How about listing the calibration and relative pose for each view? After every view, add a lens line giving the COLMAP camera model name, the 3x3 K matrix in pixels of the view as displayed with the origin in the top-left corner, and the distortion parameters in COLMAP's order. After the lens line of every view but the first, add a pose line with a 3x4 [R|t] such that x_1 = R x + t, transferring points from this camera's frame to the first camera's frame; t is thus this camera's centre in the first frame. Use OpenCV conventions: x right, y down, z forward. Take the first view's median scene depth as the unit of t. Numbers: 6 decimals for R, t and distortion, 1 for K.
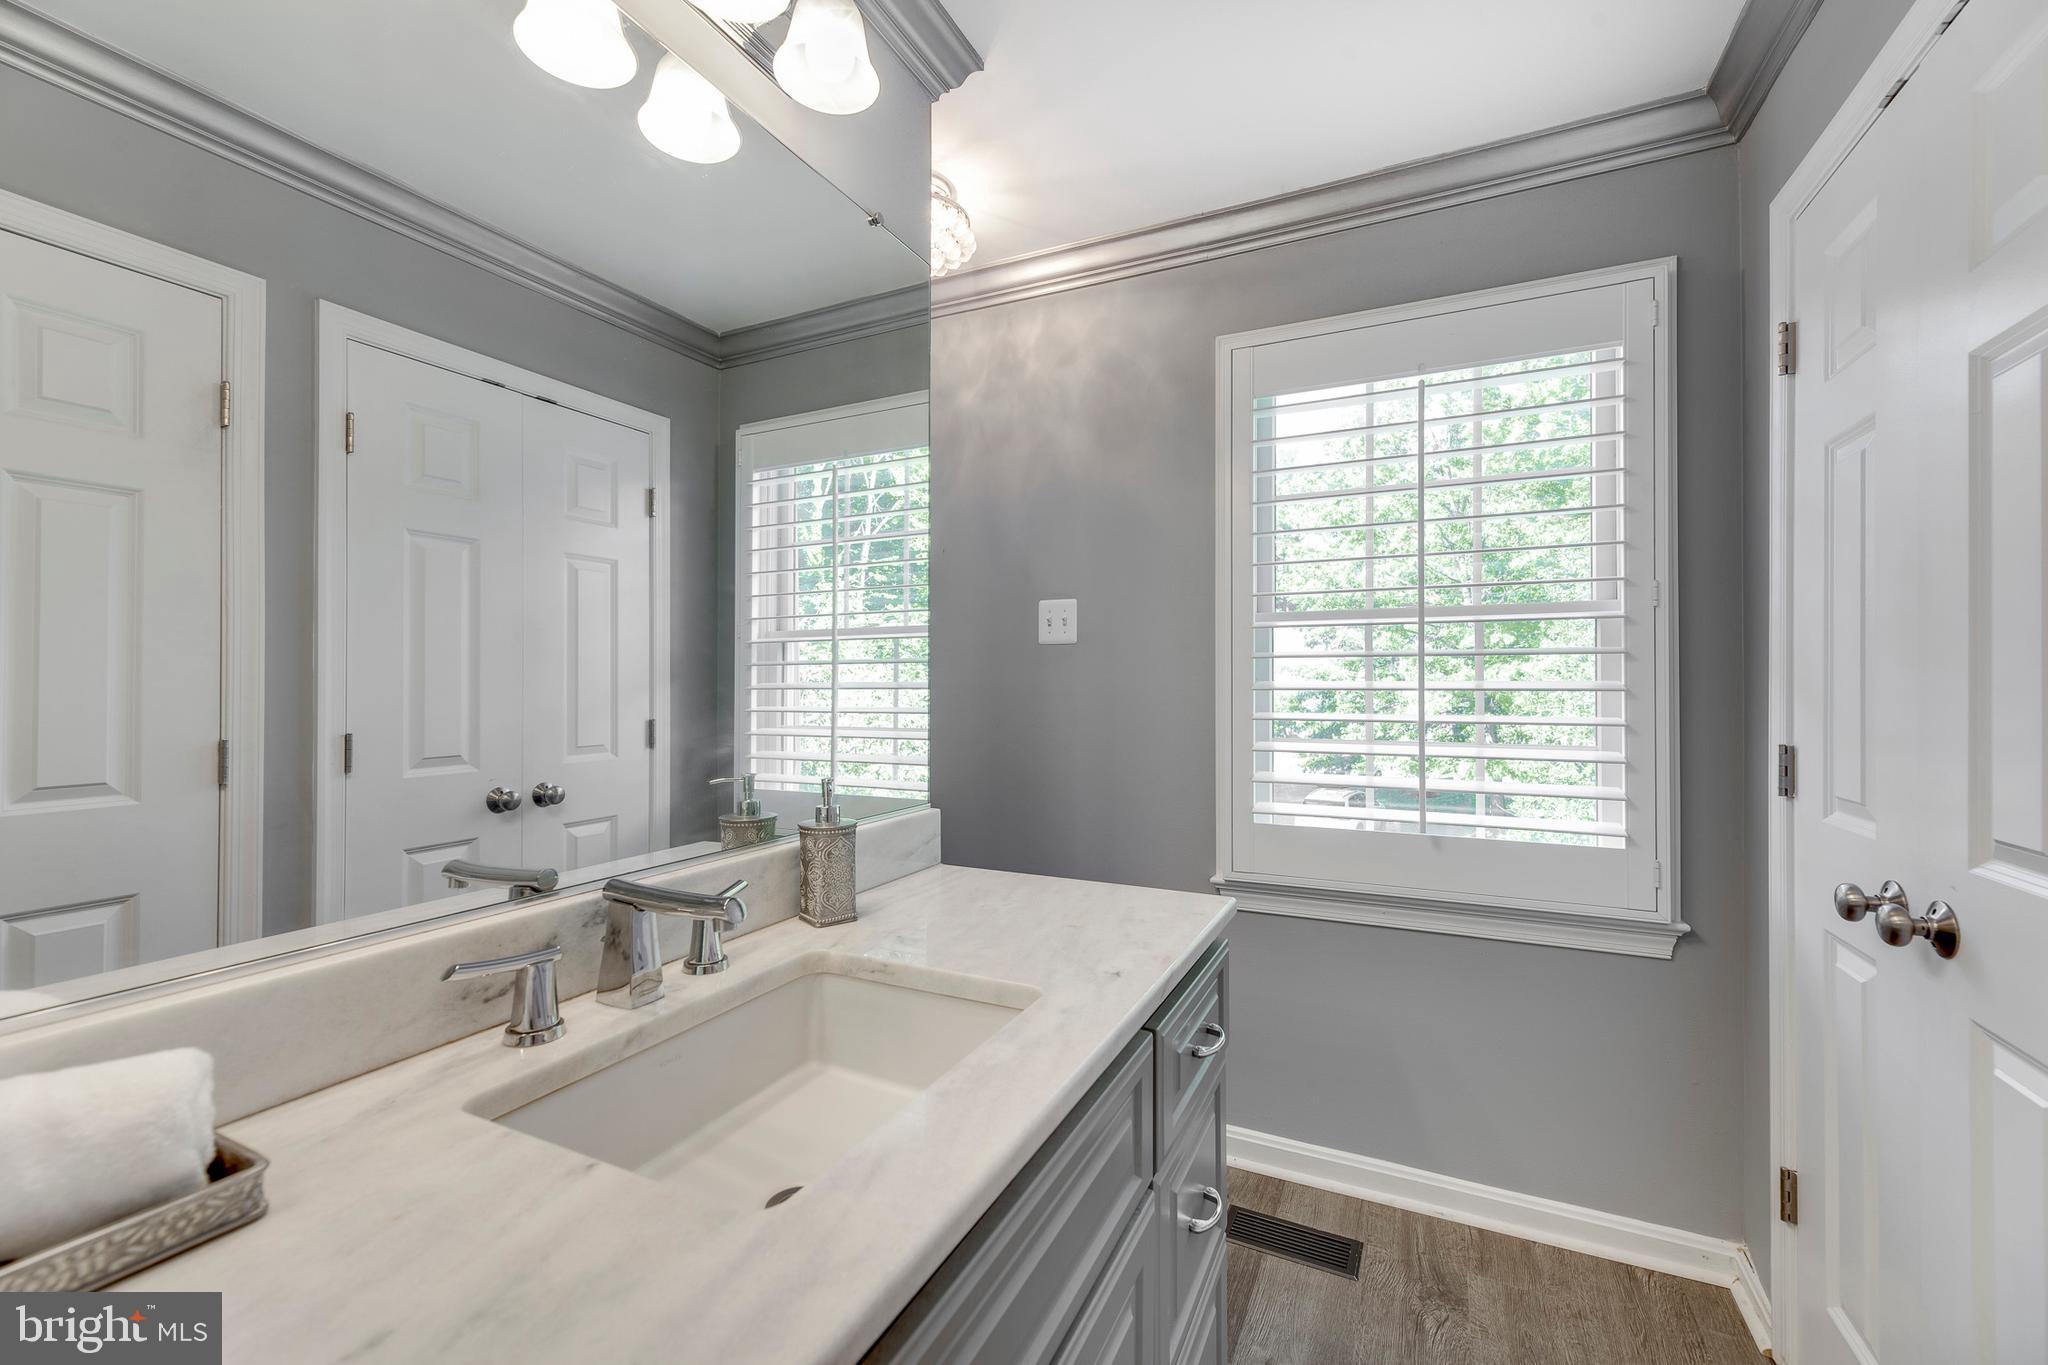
lens RADIAL K [[821.2, 0, 1021.9], [0, 821.2, 676.2], [0, 0, 1]] dist [0.008944, -0.001998]
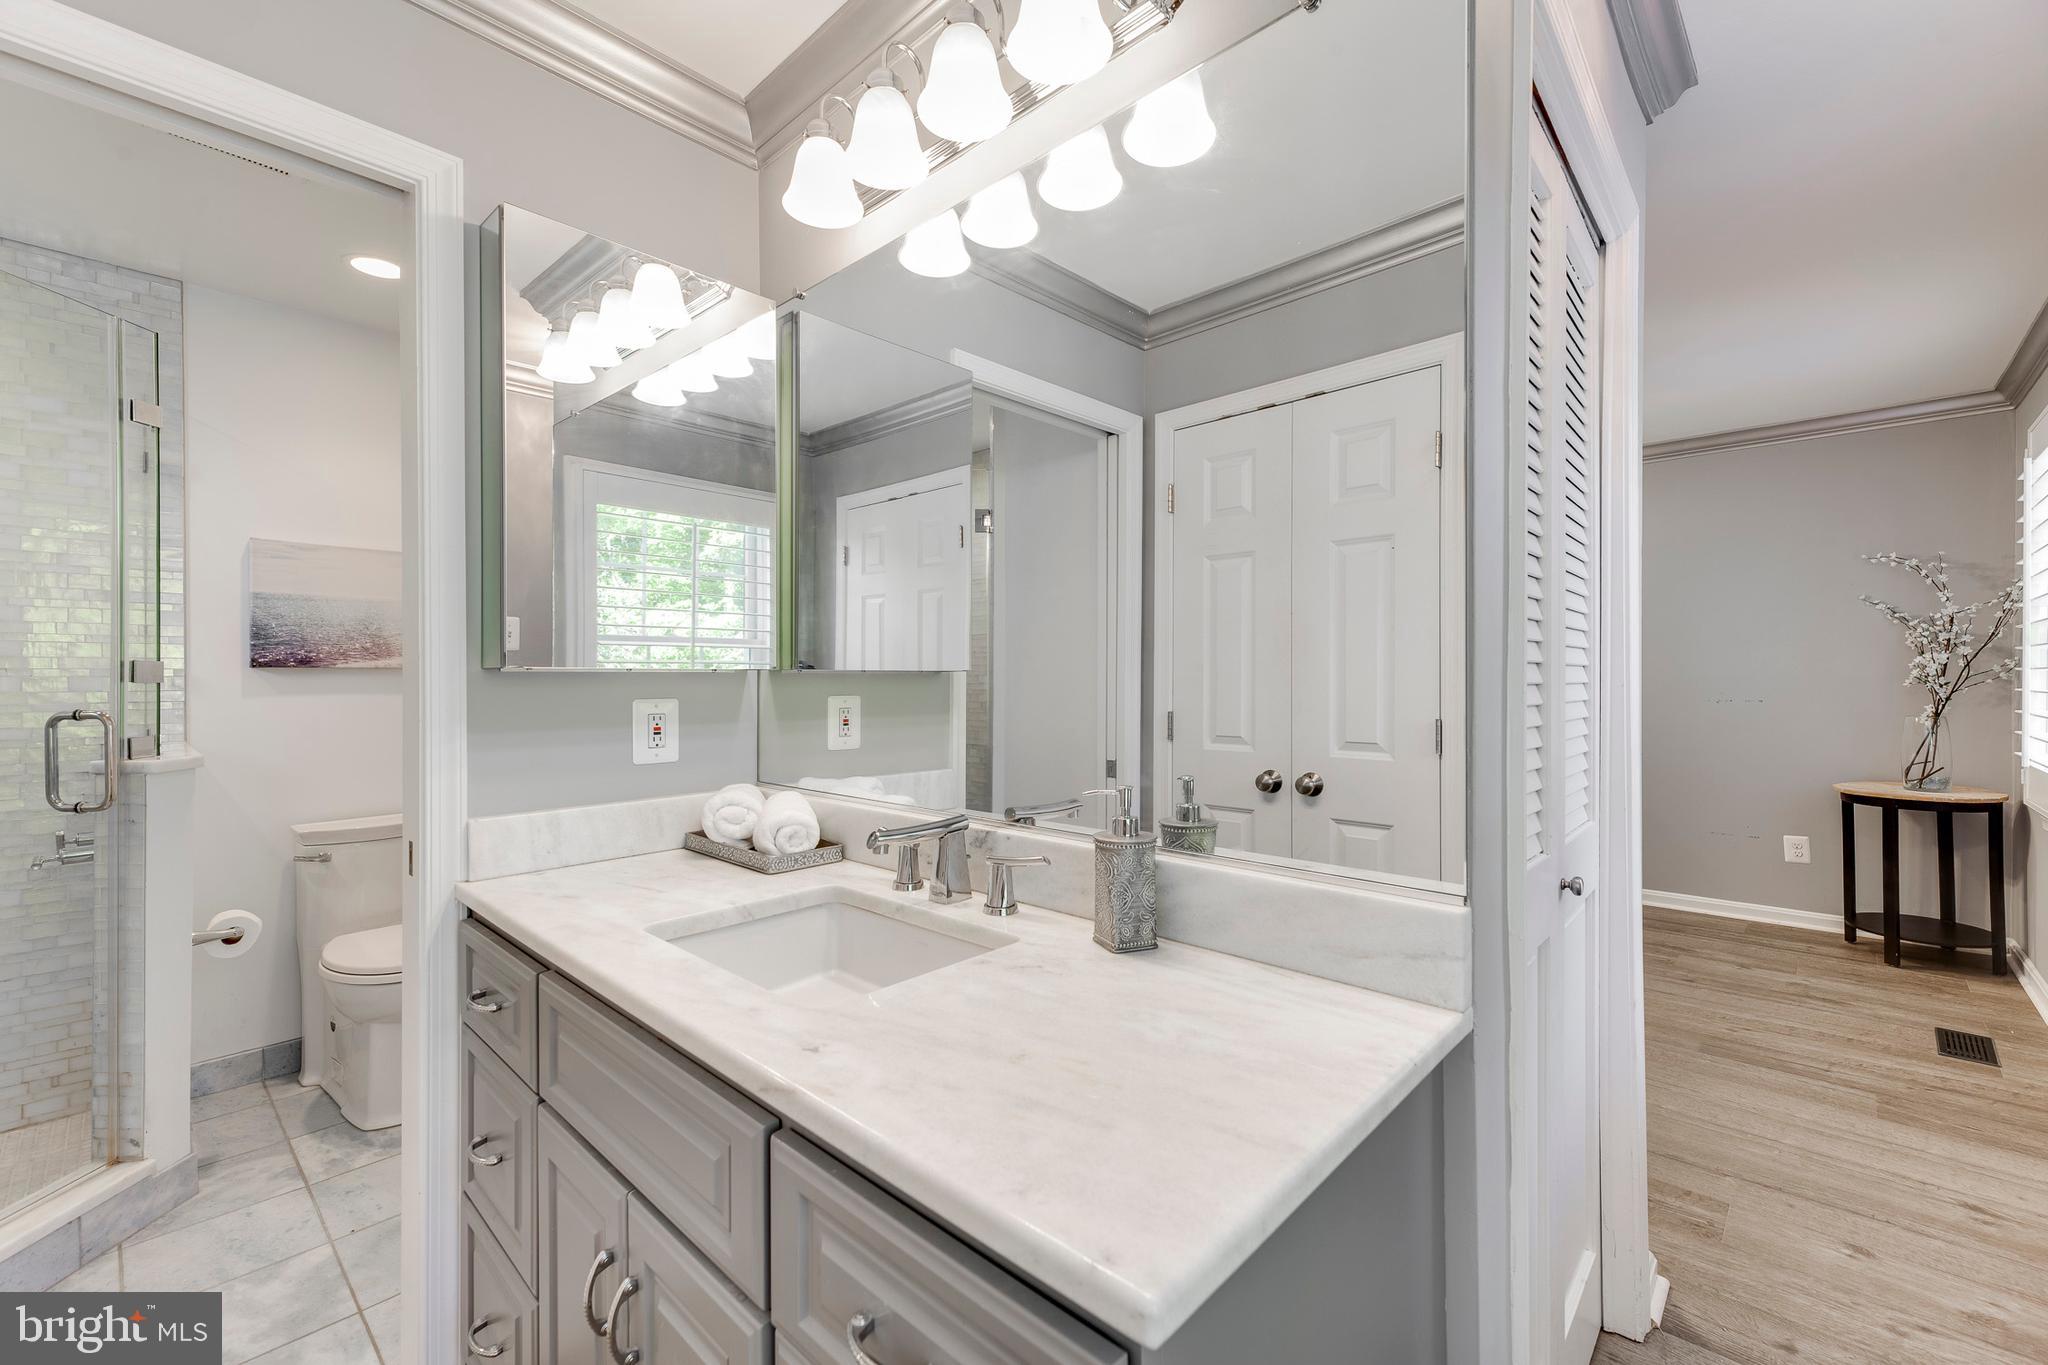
lens RADIAL K [[855.4, 0, 1017.8], [0, 855.4, 687.3], [0, 0, 1]] dist [0.000963, 0.000022]
pose [[-0.292887, 0.018773, -0.955963, 0.615425], [0.015104, 0.999773, 0.015006, -0.000196], [0.956028, -0.010044, -0.293104, 1.045157]]
